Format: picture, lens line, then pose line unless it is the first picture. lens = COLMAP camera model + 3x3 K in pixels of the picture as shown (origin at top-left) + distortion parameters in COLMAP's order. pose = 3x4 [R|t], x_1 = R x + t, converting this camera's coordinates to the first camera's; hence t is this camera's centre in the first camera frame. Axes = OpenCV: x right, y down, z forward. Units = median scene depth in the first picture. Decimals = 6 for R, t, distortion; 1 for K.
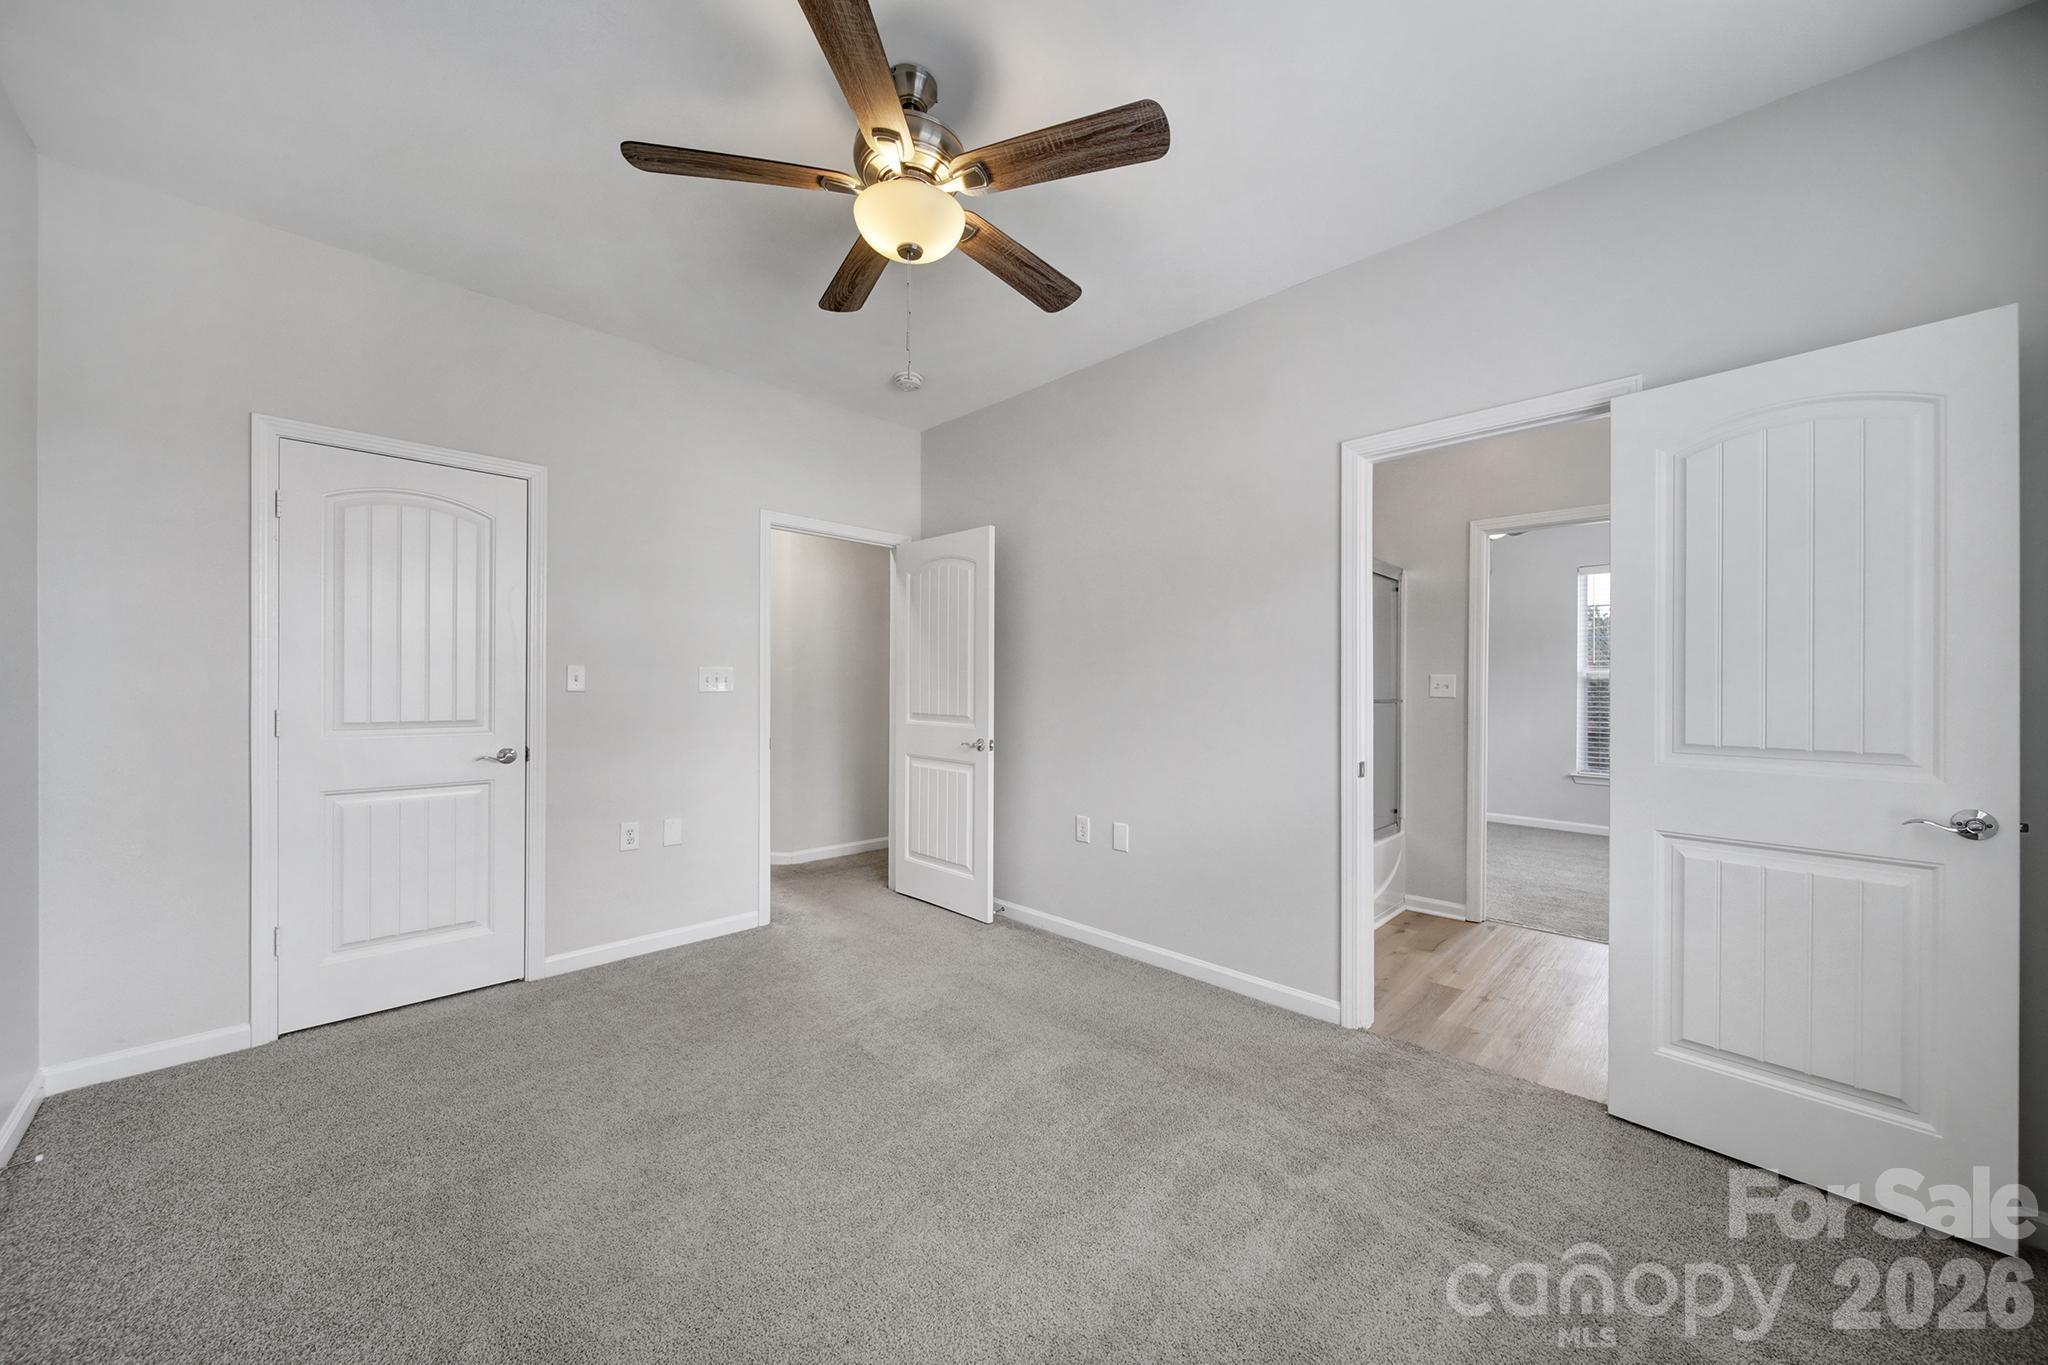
lens RADIAL K [[716.8, 0, 1027.9], [0, 716.8, 682.0], [0, 0, 1]] dist [-0.000653, -0.001201]
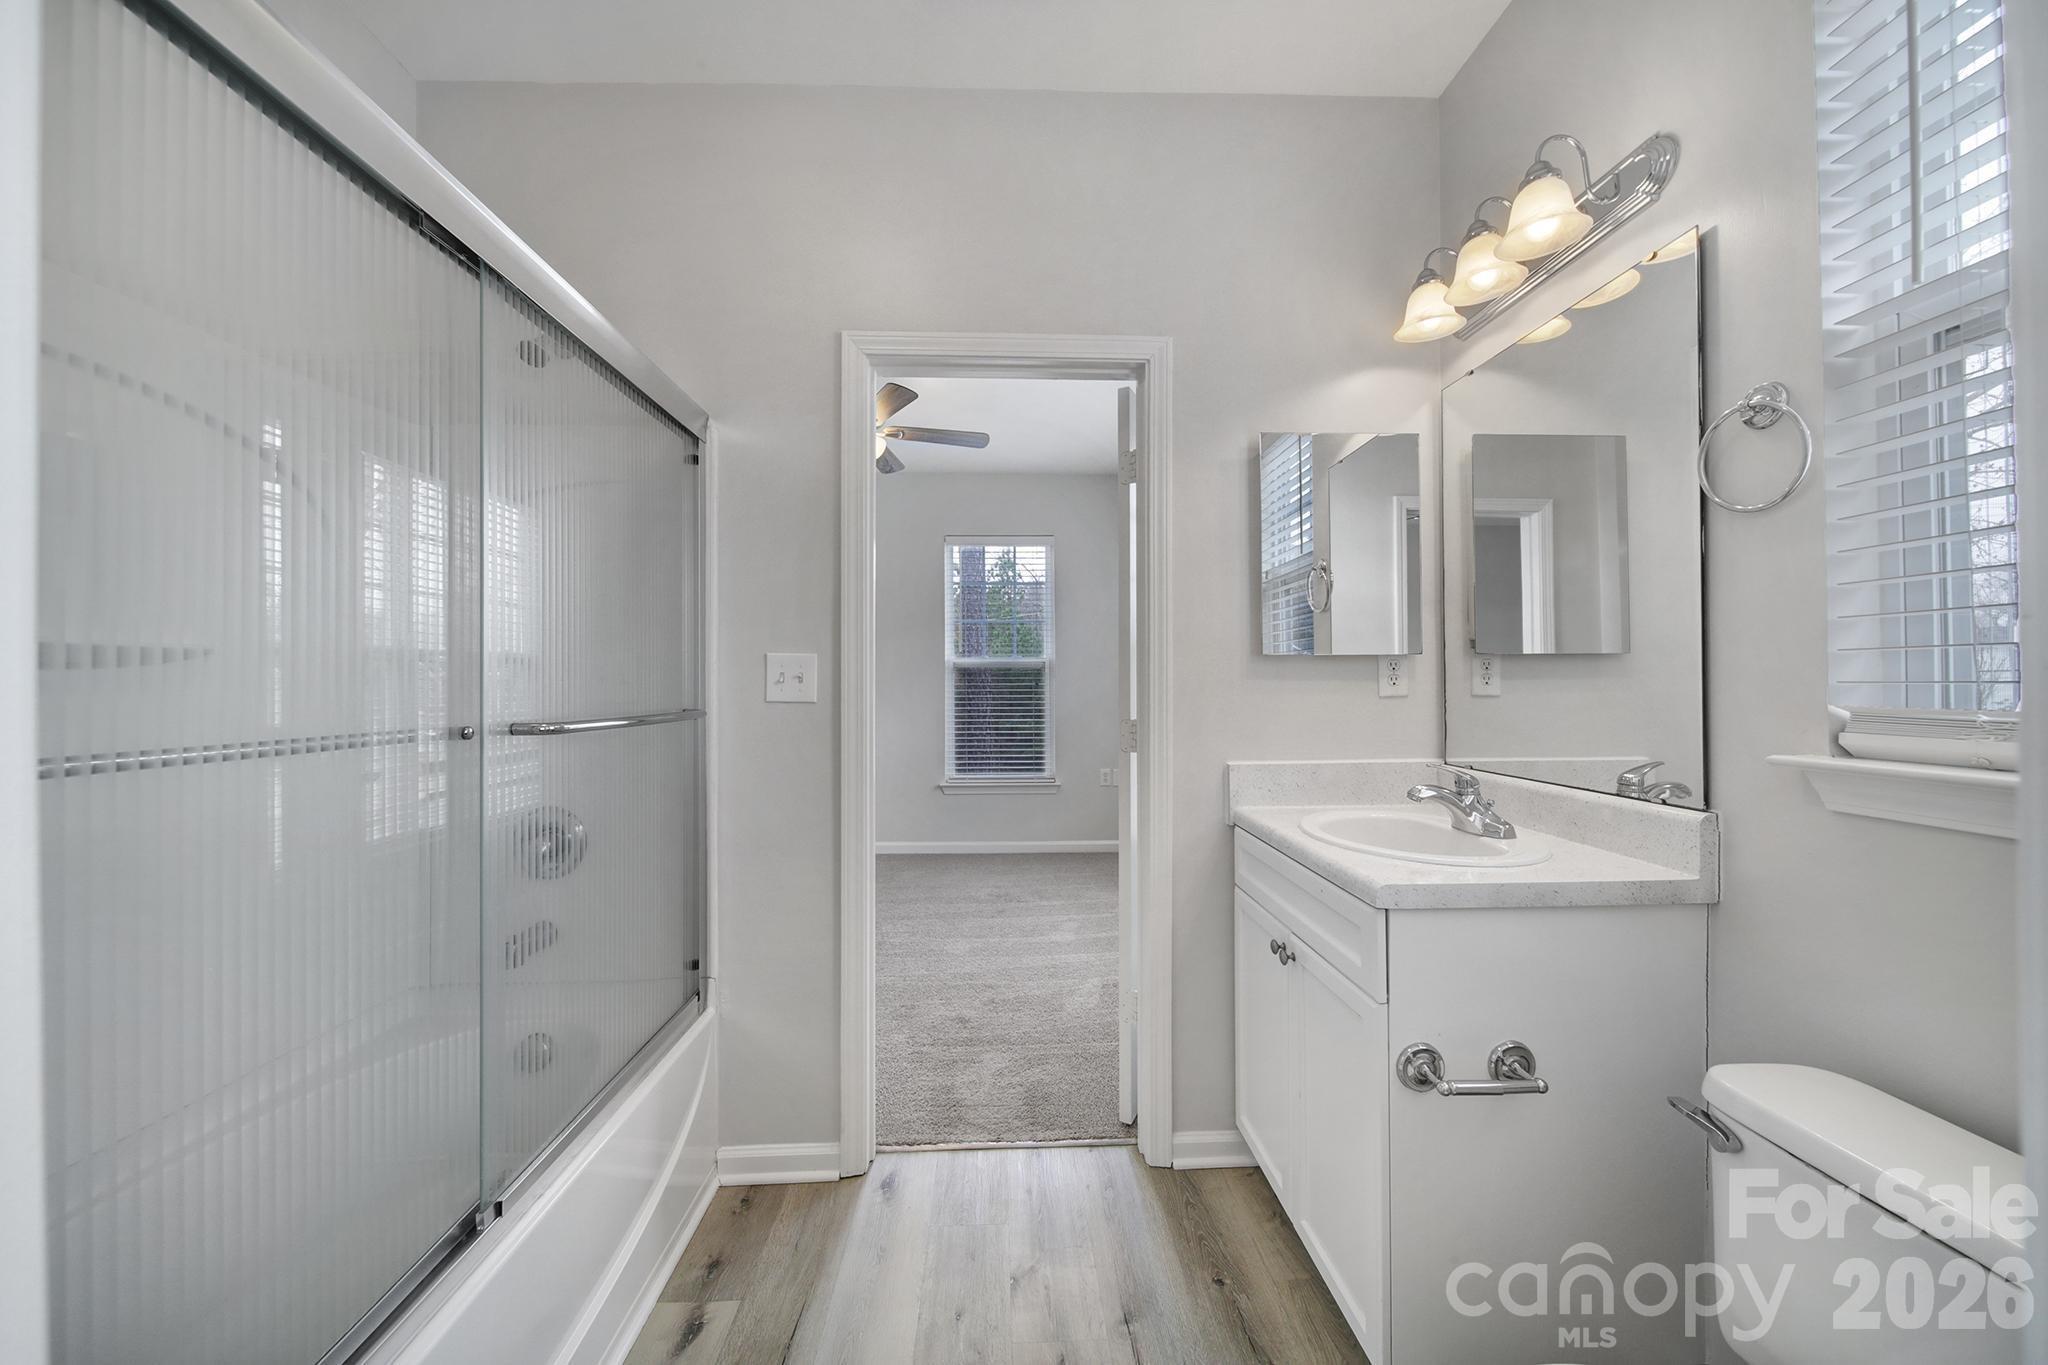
lens RADIAL K [[716.8, 0, 1020.0], [0, 716.8, 673.5], [0, 0, 1]] dist [-0.000653, -0.001201]
pose [[0.684507, -0.005054, 0.728988, 0.337594], [0.008917, 0.999959, -0.001441, 0.004593], [-0.728951, 0.007487, 0.684525, 0.566881]]
